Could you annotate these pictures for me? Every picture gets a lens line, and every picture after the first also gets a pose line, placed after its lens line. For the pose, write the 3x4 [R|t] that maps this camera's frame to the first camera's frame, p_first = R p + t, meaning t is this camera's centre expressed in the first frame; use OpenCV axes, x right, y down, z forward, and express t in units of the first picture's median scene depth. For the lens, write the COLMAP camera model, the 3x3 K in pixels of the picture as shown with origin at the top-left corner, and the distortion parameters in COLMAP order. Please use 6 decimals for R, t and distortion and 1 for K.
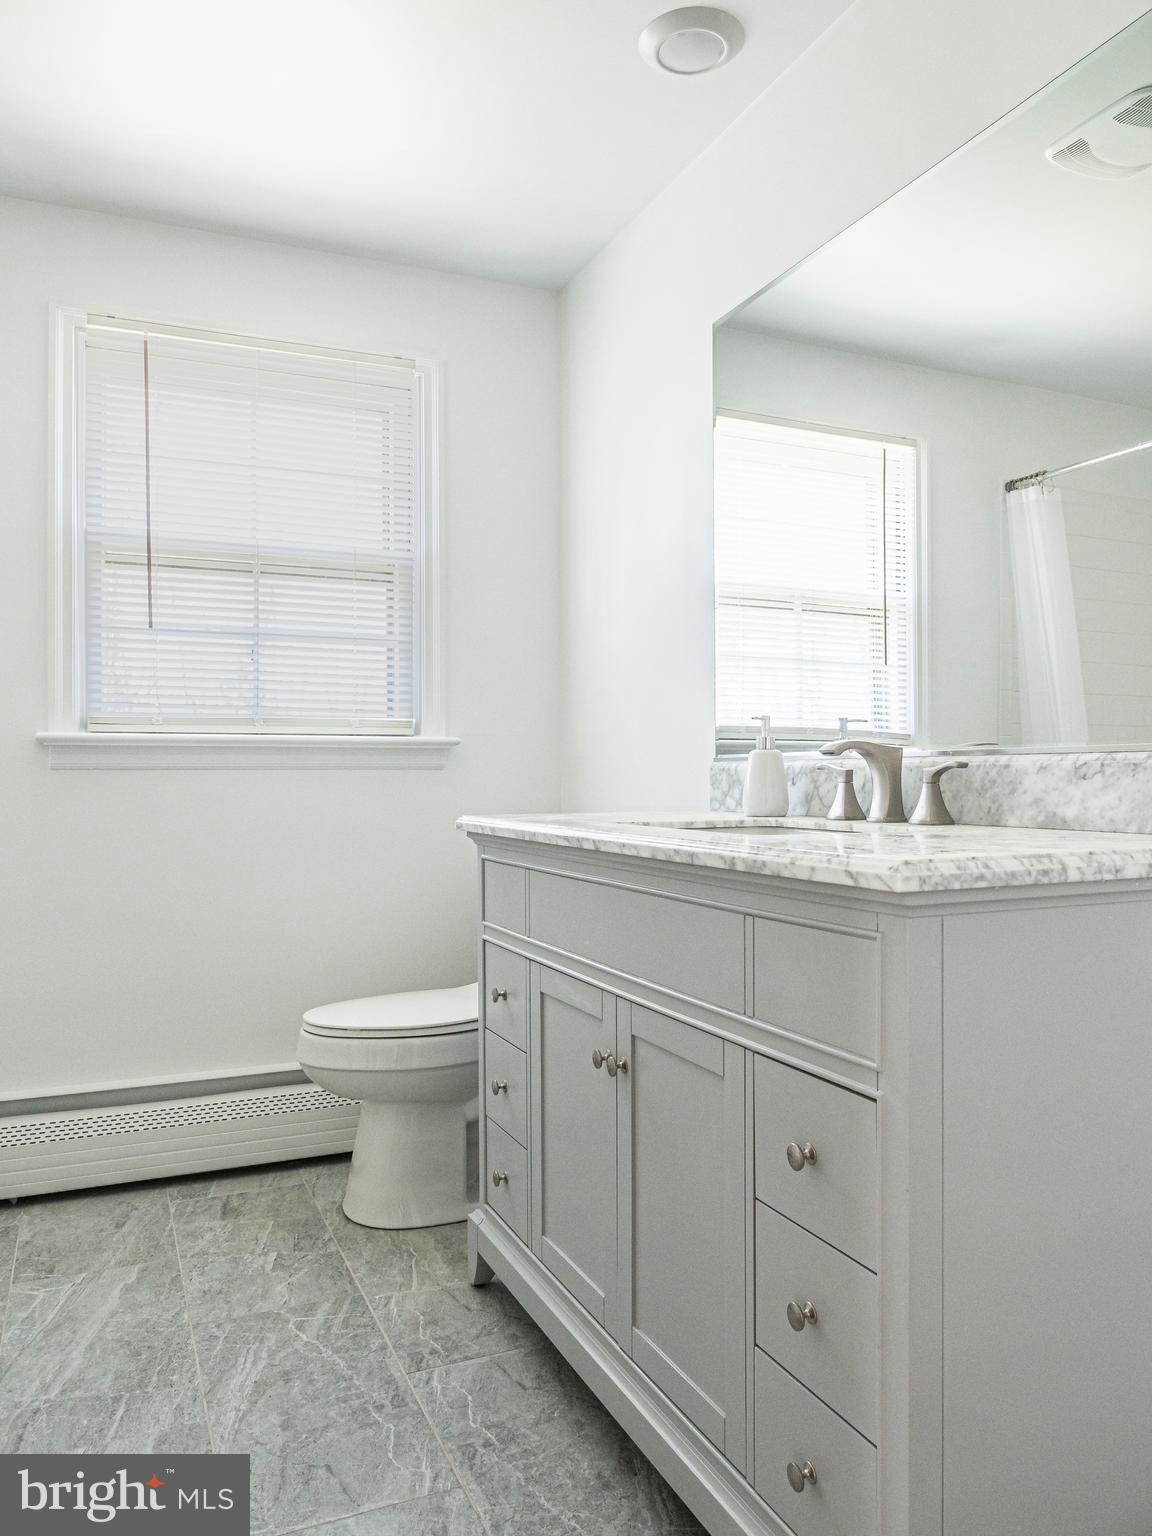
lens RADIAL K [[1098.1, 0, 576.8], [0, 1098.1, 772.9], [0, 0, 1]] dist [-0.011546, 0.008771]
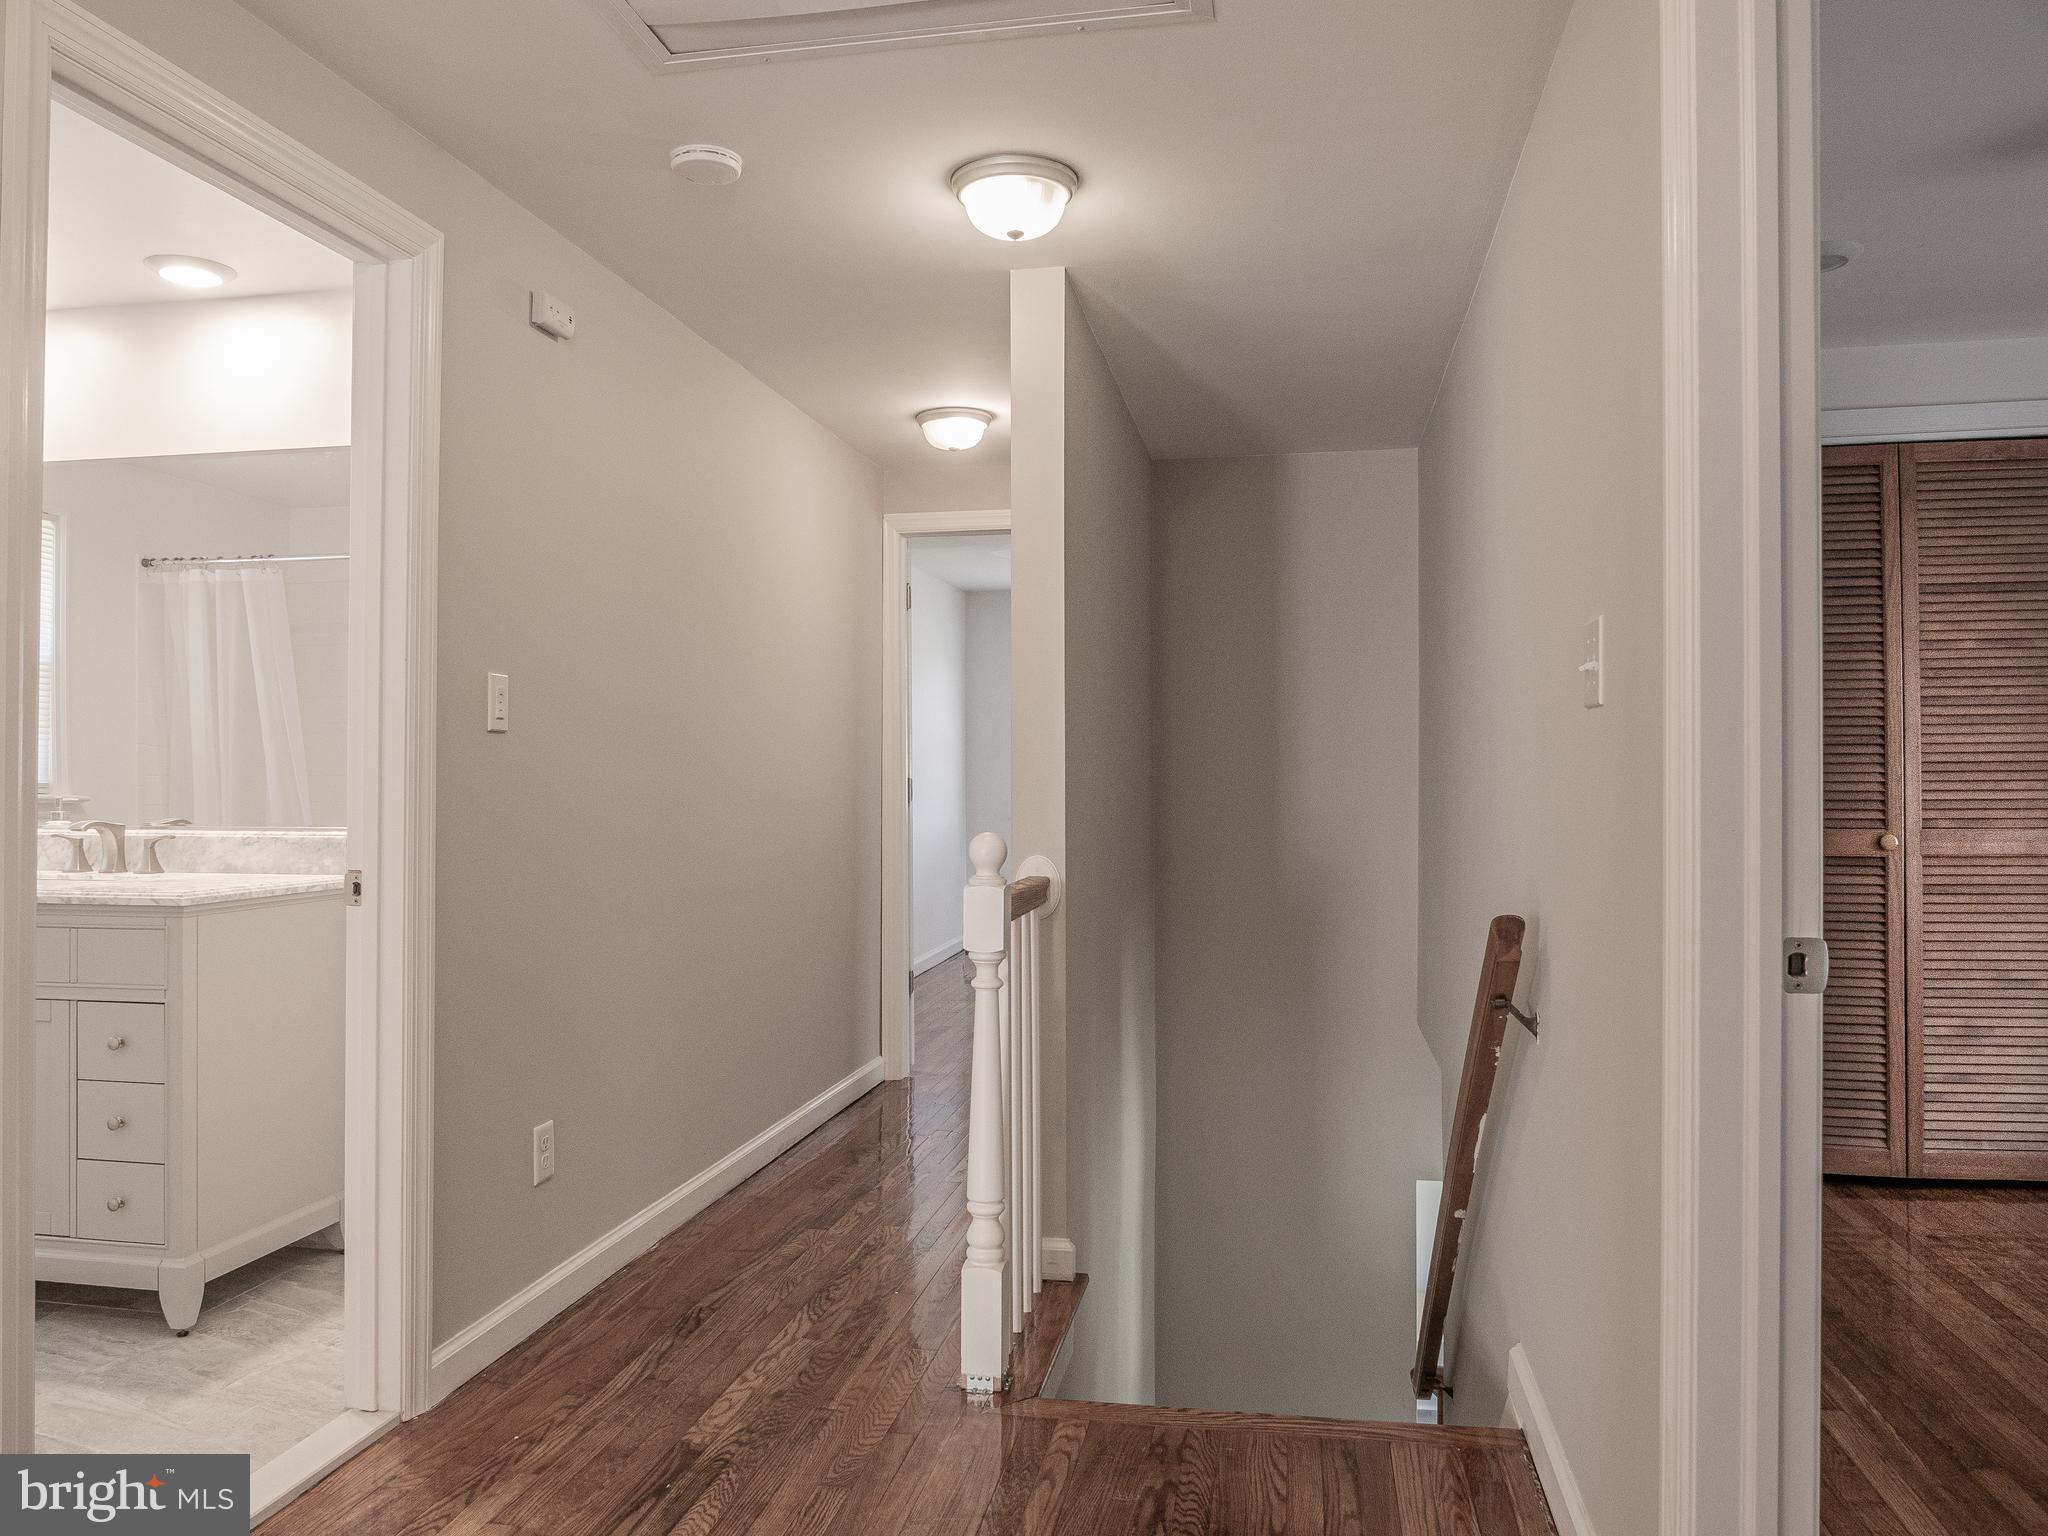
lens RADIAL K [[1464.1, 0, 1008.1], [0, 1464.1, 772.0], [0, 0, 1]] dist [-0.011546, 0.008771]
pose [[0.571749, 0.001753, 0.820427, -0.831348], [-0.002067, 0.999998, -0.000696, -0.117890], [-0.820426, -0.001298, 0.571751, -1.482381]]
